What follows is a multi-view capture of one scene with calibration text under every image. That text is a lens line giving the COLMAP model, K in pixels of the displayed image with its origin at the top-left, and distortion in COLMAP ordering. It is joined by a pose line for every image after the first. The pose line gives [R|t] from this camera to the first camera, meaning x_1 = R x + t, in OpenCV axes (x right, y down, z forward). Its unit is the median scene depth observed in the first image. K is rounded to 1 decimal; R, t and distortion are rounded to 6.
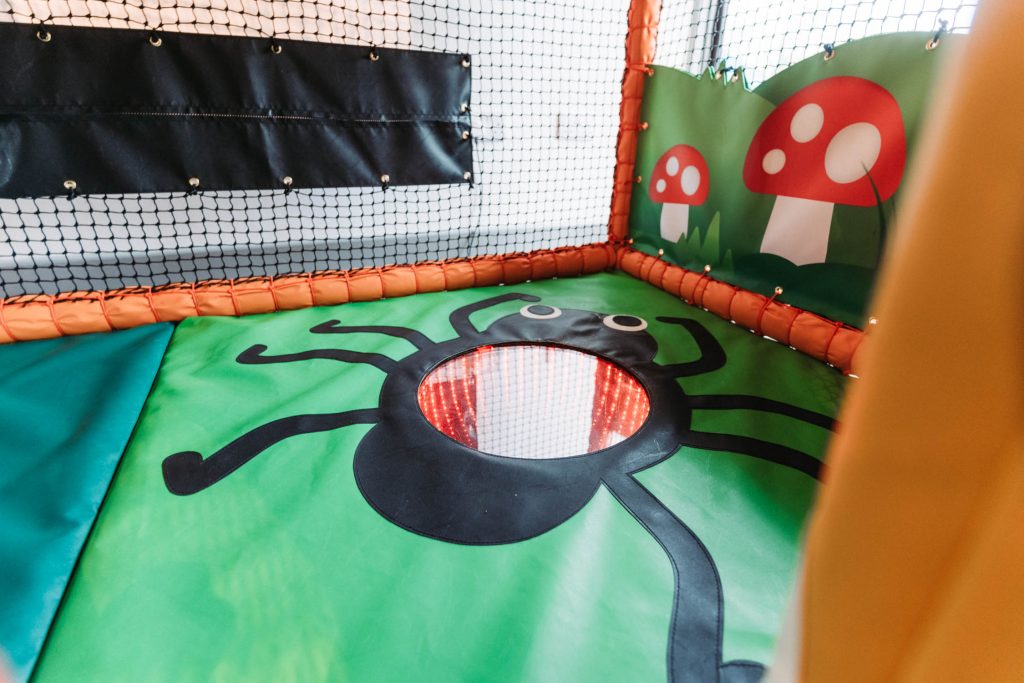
lens RADIAL K [[485.7, 0, 514.3], [0, 485.7, 338.7], [0, 0, 1]] dist [0.002903, -0.000451]
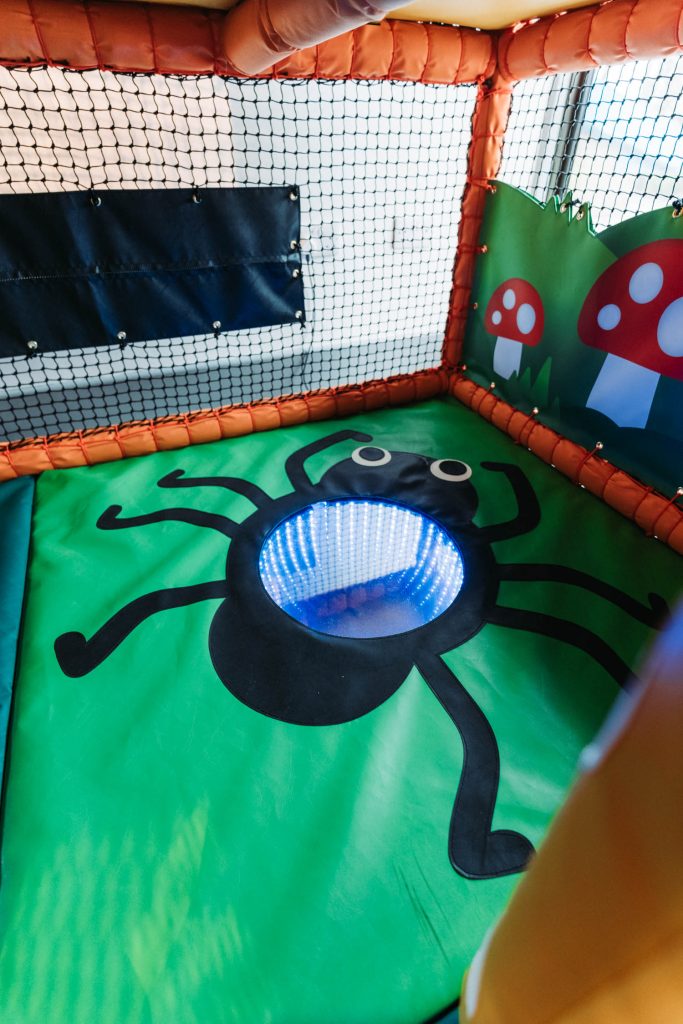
lens RADIAL K [[479.2, 0, 340.1], [0, 479.2, 508.6], [0, 0, 1]] dist [0.003914, 0.000525]
pose [[0.999634, -0.000185, -0.027056, 0.015162], [0.006386, 0.973335, 0.229297, -0.191122], [0.026292, -0.229386, 0.972980, -0.041951]]
